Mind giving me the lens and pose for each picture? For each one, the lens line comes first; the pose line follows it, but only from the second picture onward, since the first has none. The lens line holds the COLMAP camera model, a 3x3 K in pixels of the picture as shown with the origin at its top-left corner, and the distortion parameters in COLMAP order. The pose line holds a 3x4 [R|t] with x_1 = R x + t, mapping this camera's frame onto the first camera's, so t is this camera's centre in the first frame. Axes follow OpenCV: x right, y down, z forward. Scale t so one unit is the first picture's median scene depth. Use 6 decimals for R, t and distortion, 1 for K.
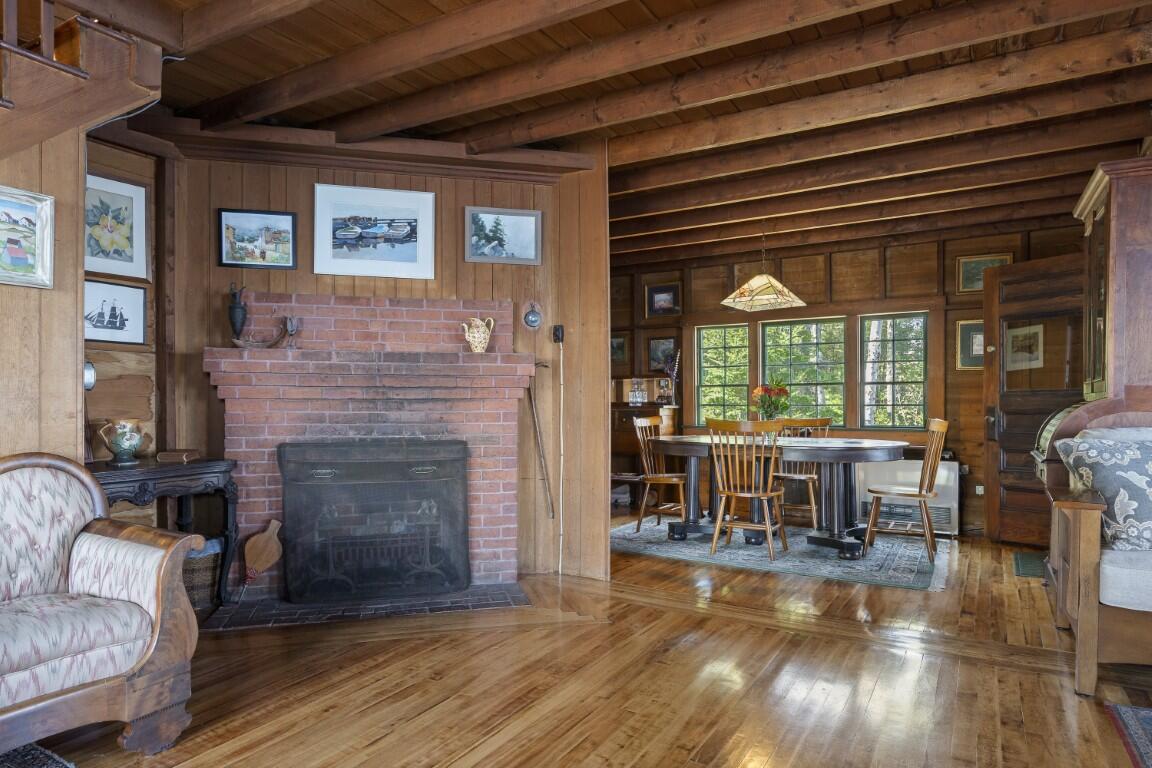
lens RADIAL K [[689.0, 0, 574.2], [0, 689.0, 404.8], [0, 0, 1]] dist [-0.000670, 0.002349]
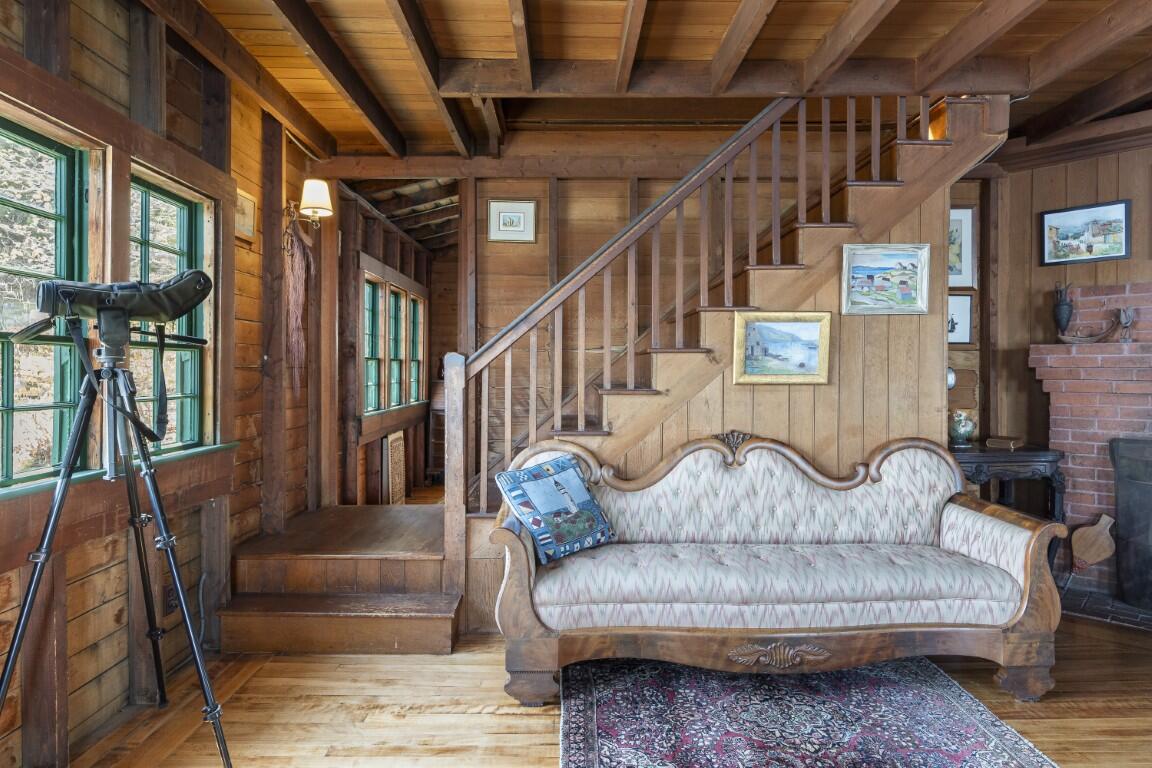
lens RADIAL K [[659.9, 0, 575.4], [0, 659.9, 374.9], [0, 0, 1]] dist [-0.002662, 0.004820]
pose [[0.521619, 0.001547, -0.853177, -0.022059], [-0.003585, 0.999994, -0.000379, -0.031881], [0.853171, 0.003256, 0.521622, -0.150349]]
